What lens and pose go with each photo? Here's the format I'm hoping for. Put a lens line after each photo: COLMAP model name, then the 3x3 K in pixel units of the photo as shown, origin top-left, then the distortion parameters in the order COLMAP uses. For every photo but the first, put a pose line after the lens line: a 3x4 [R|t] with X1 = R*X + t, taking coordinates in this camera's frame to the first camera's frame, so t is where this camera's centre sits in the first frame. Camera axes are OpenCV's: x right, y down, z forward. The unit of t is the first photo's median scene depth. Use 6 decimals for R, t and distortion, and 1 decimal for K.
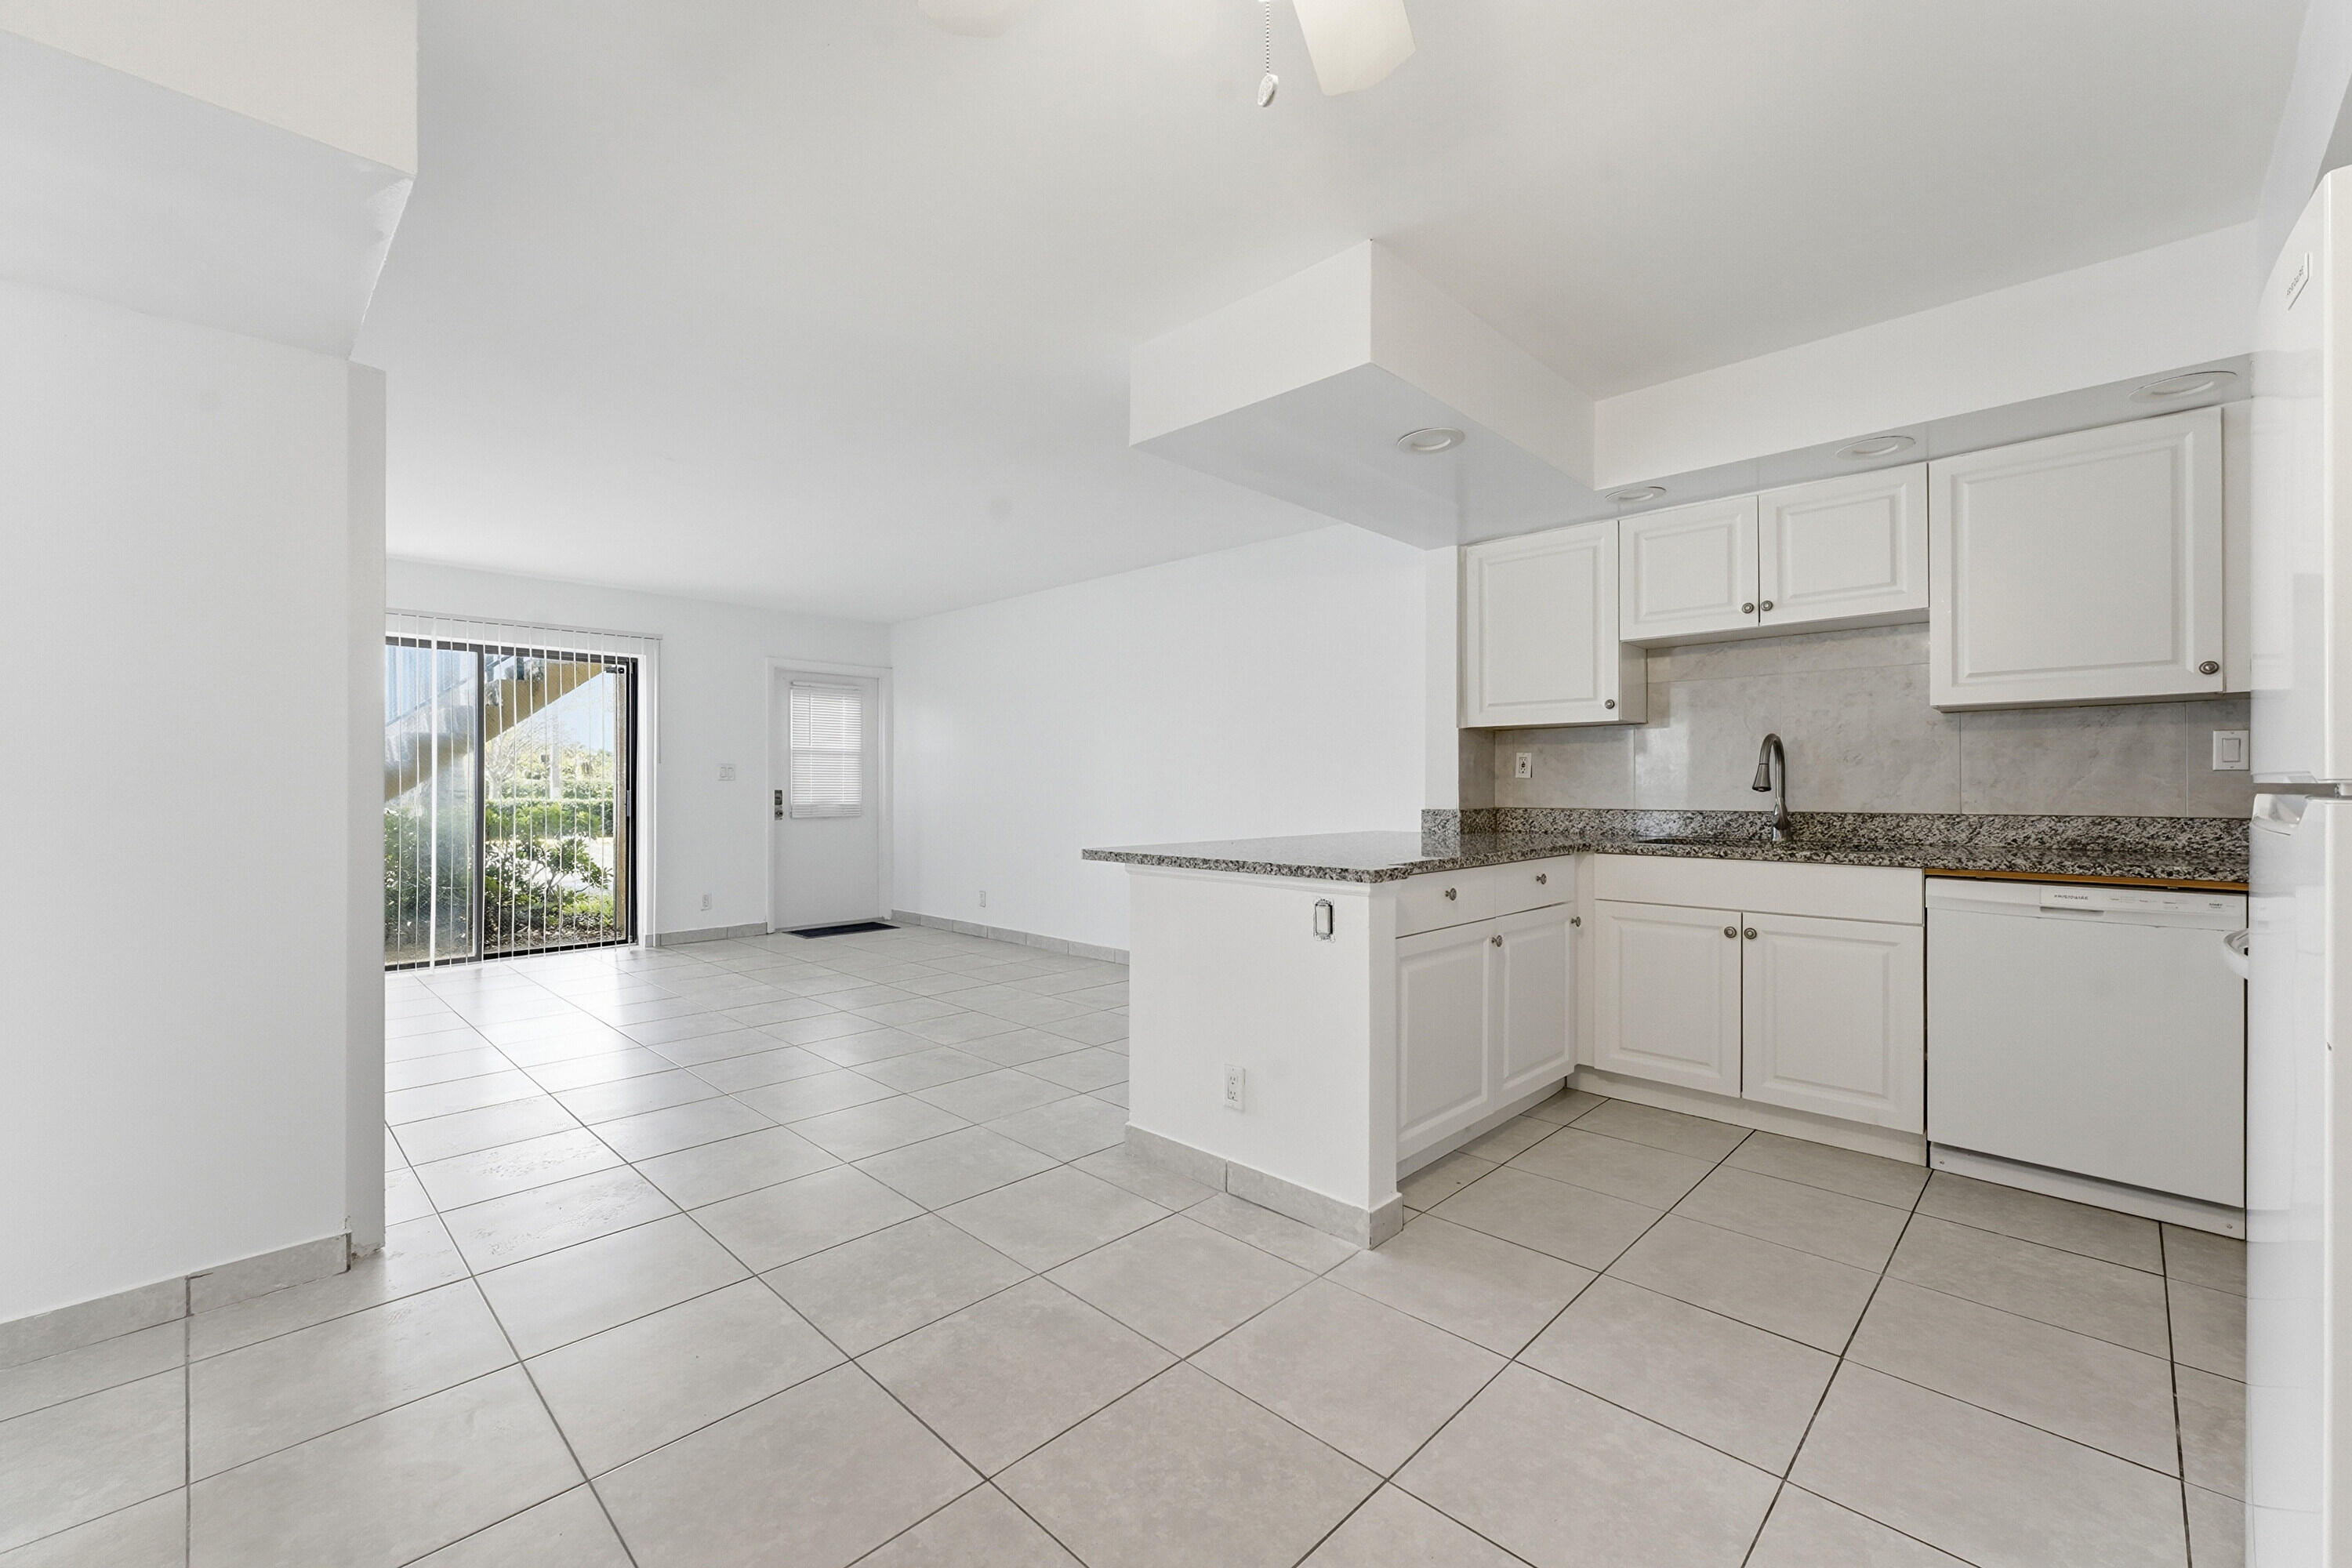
lens RADIAL K [[963.6, 0, 1161.6], [0, 963.6, 787.4], [0, 0, 1]] dist [0.000388, 0.000195]
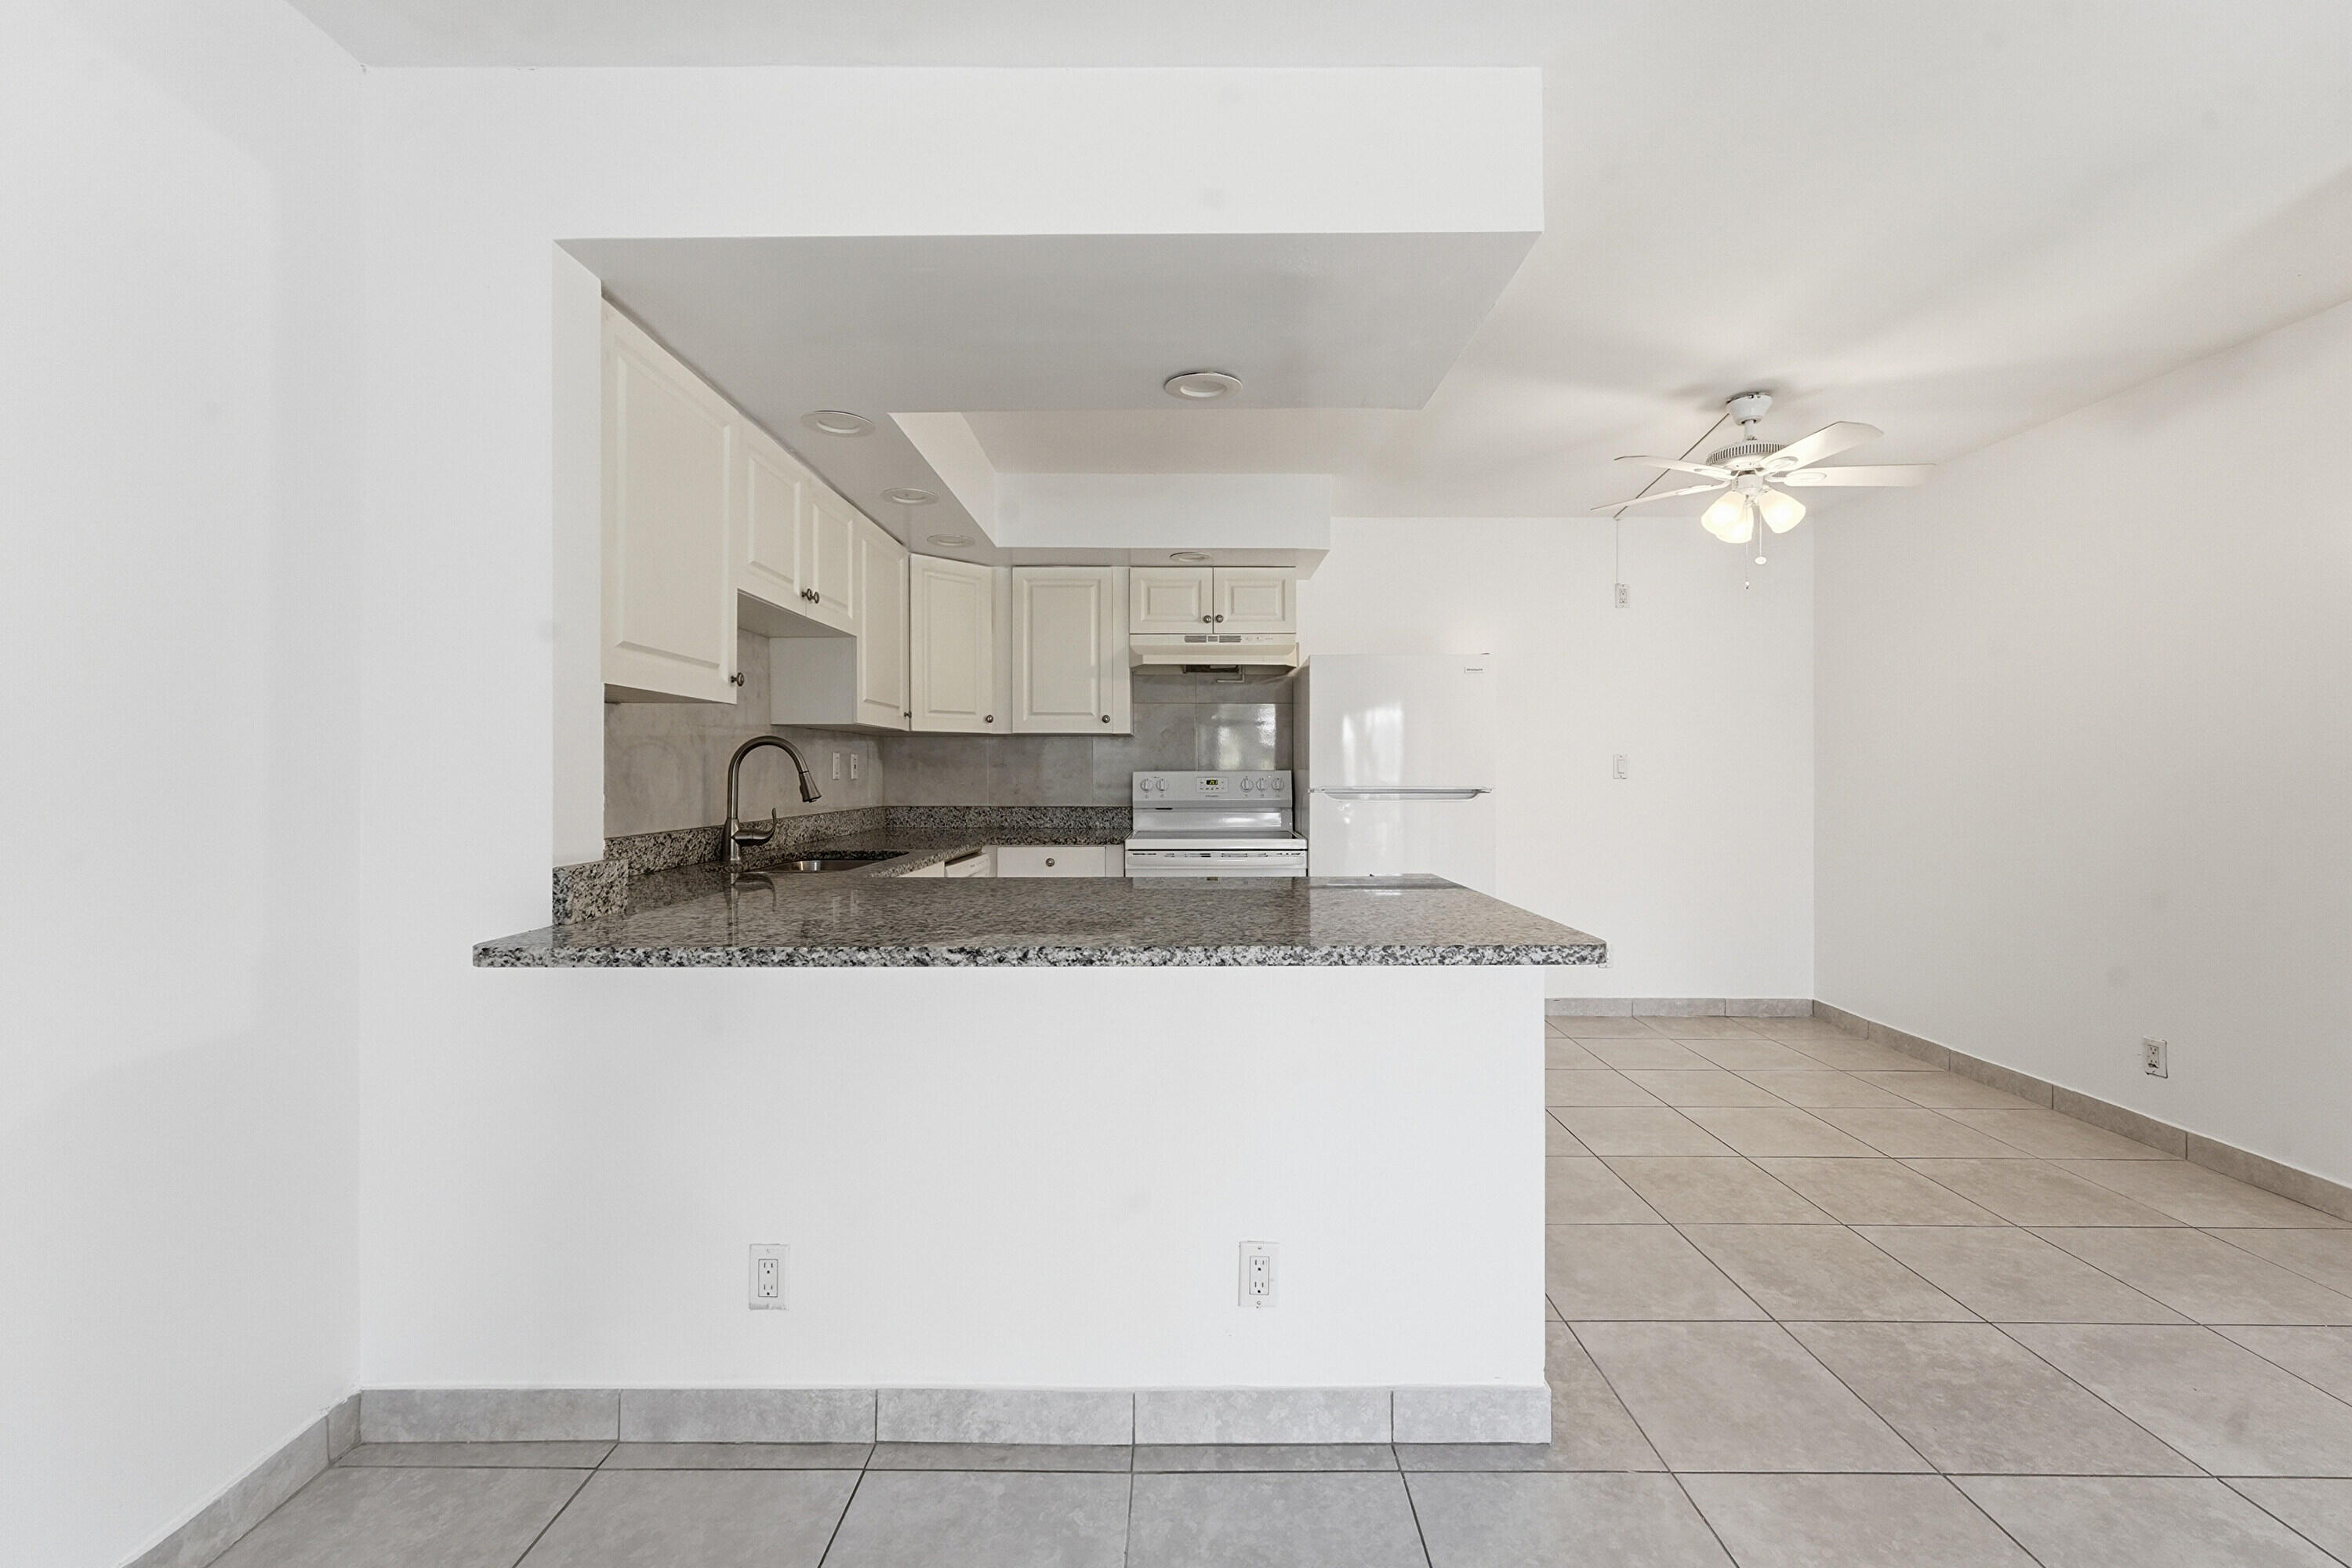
lens RADIAL K [[965.4, 0, 1184.7], [0, 965.4, 778.3], [0, 0, 1]] dist [-0.000301, 0.000278]
pose [[-0.703929, -0.001966, 0.710268, -0.284848], [0.002148, 0.999986, 0.004897, -0.023332], [-0.710267, 0.004972, -0.703915, 1.512303]]
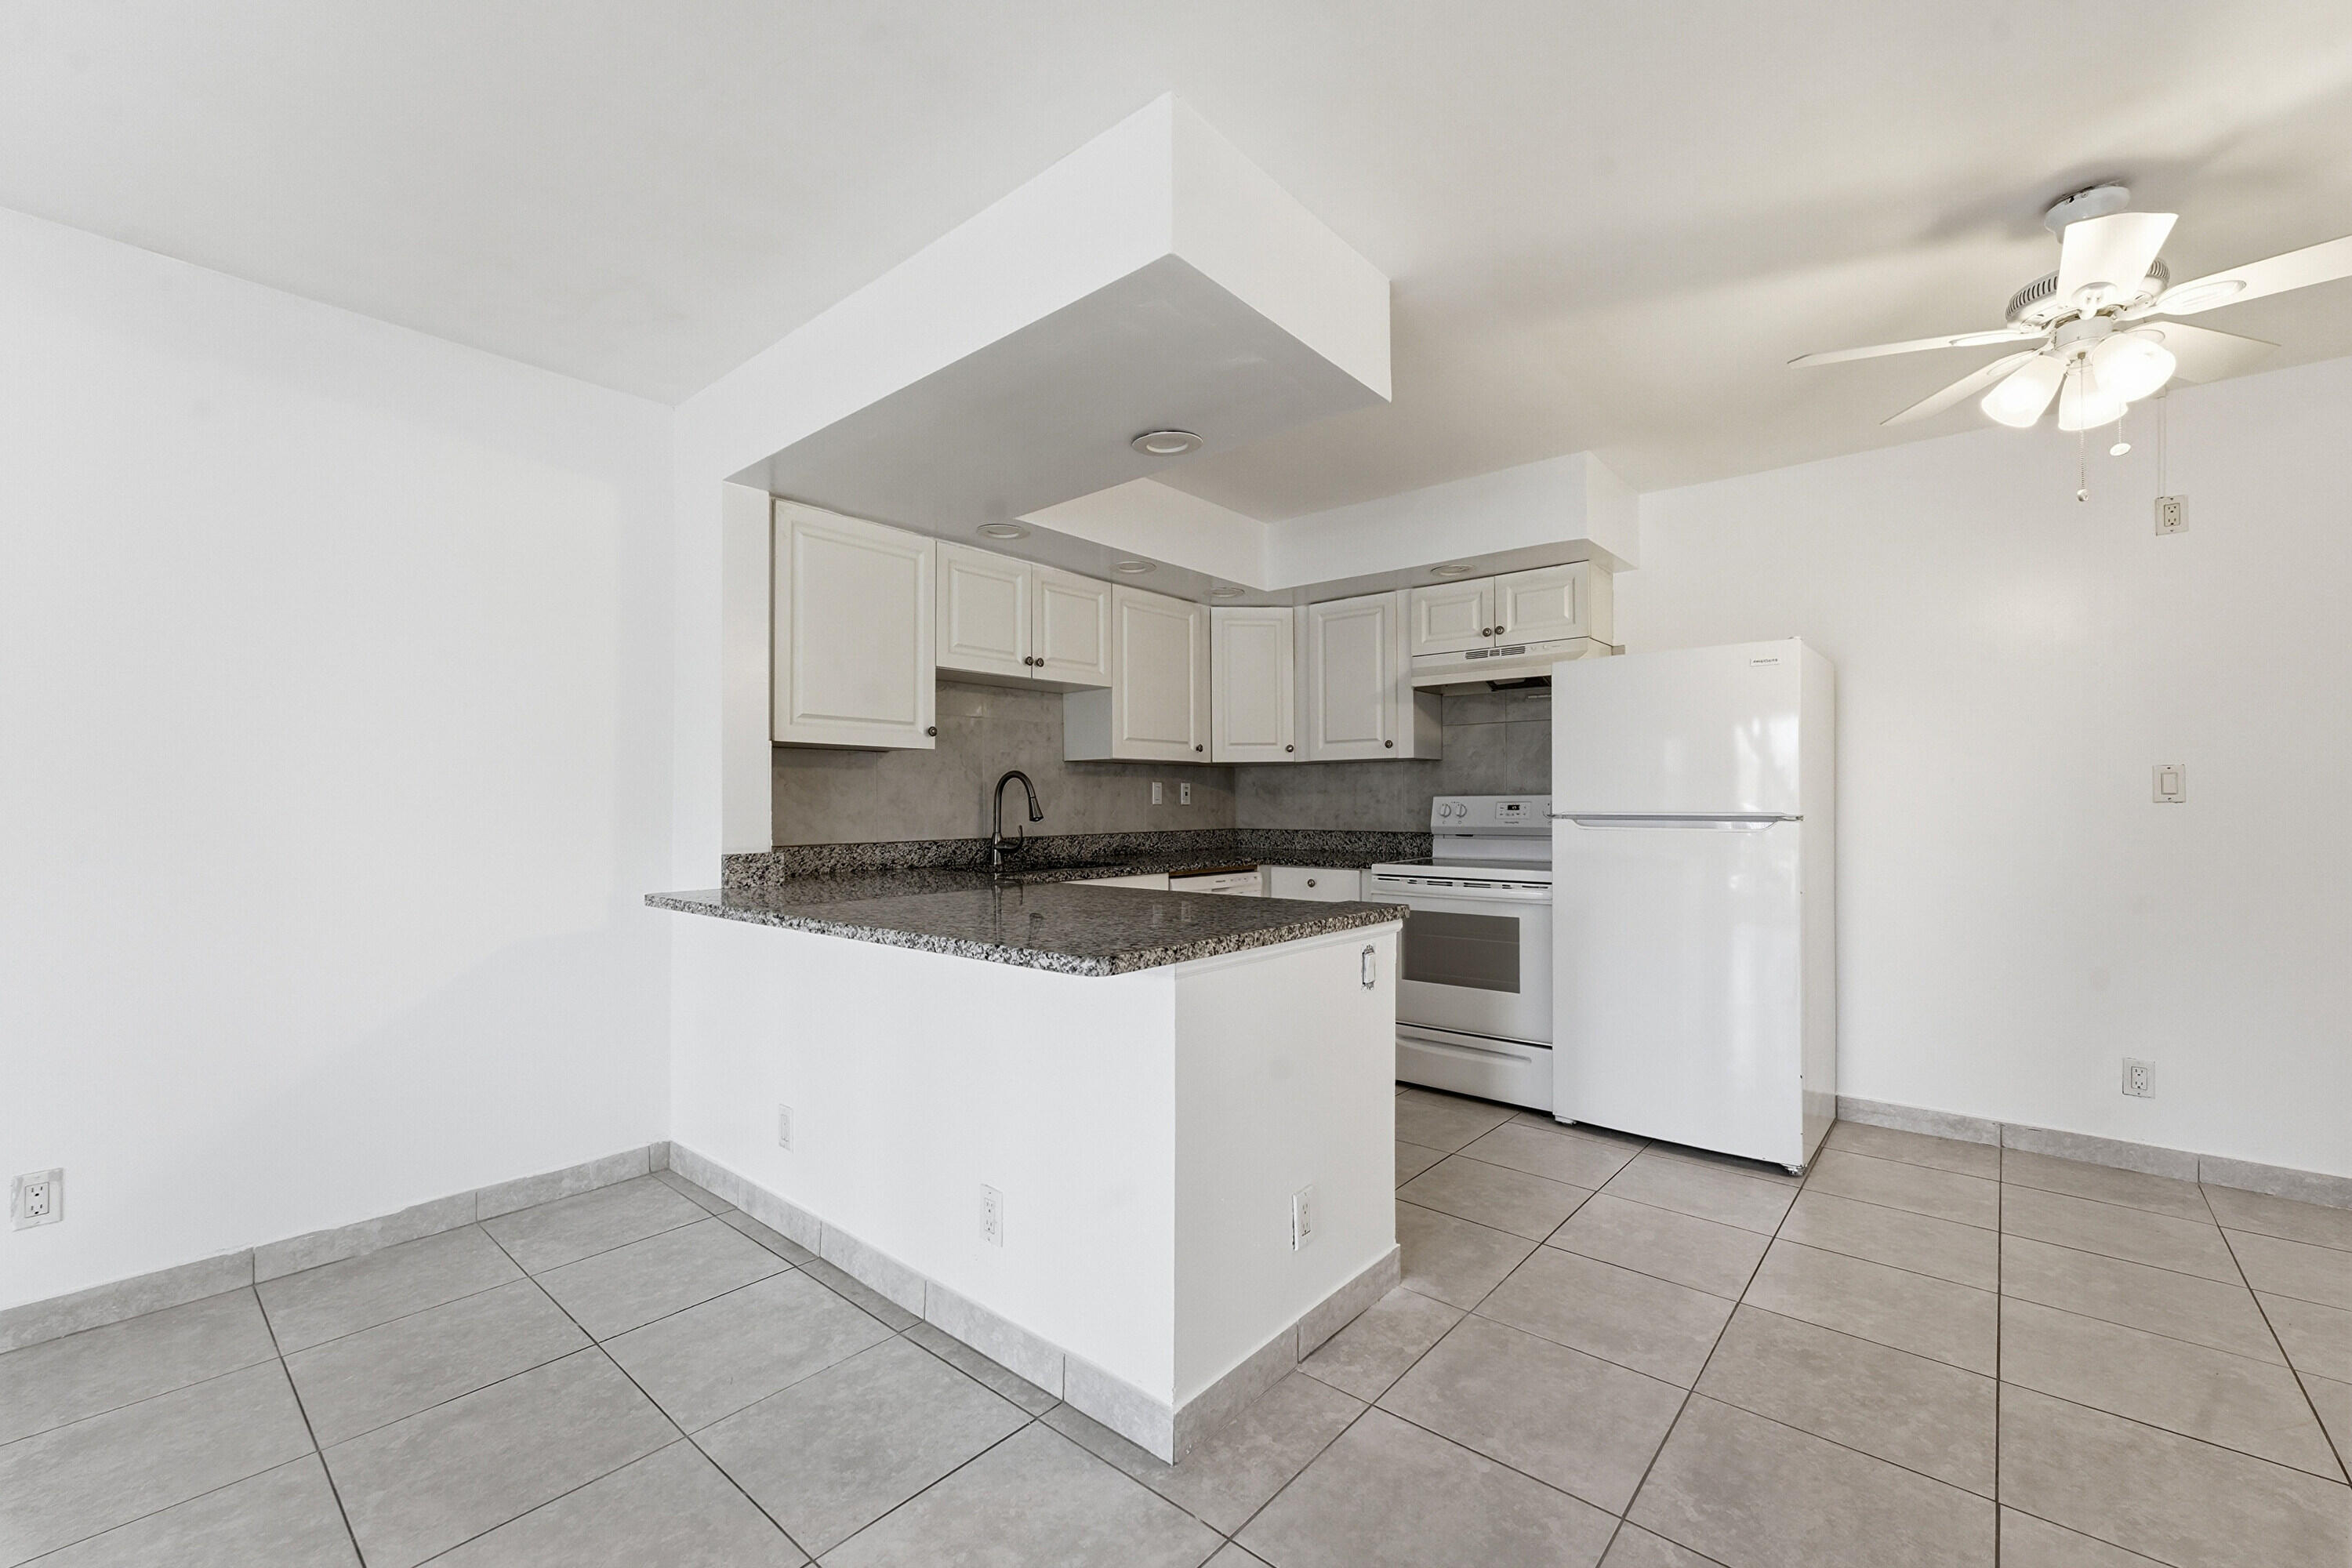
lens RADIAL K [[963.9, 0, 1160.8], [0, 963.9, 799.6], [0, 0, 1]] dist [-0.000381, -0.000006]
pose [[-0.064096, 0.005757, 0.997927, -0.595398], [0.004631, 0.999974, -0.005472, -0.015752], [-0.997933, 0.004271, -0.064121, 1.008154]]
